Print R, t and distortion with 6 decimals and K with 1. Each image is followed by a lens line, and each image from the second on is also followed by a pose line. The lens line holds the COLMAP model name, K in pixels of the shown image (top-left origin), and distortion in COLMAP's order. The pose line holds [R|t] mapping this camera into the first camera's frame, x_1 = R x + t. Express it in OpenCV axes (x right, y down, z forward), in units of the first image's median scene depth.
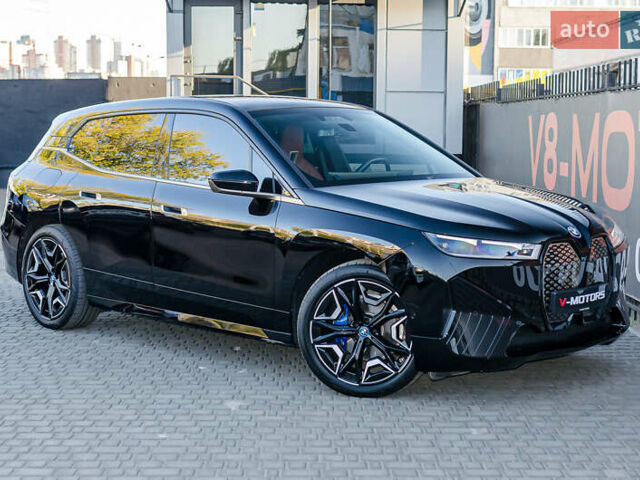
lens RADIAL K [[1397.9, 0, 320.0], [0, 1397.9, 240.0], [0, 0, 1]] dist [0.030419, -0.365264]
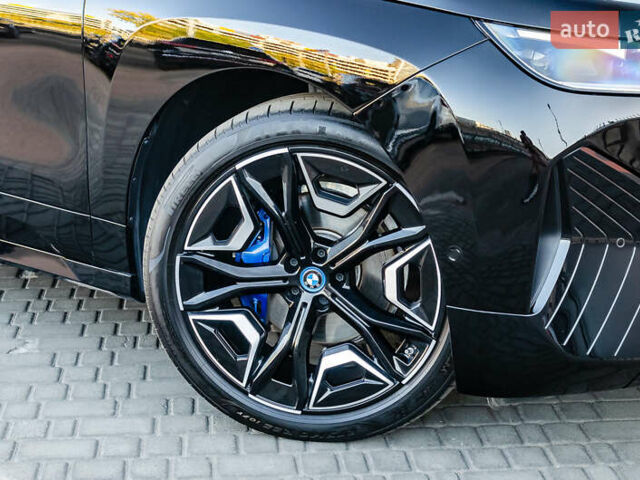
lens RADIAL K [[1397.9, 0, 320.0], [0, 1397.9, 240.0], [0, 0, 1]] dist [0.030419, -0.365264]
pose [[0.996404, -0.024707, 0.081052, 0.001784], [0.012747, 0.989366, 0.144888, -0.002826], [-0.083770, -0.143334, 0.986123, 0.610025]]
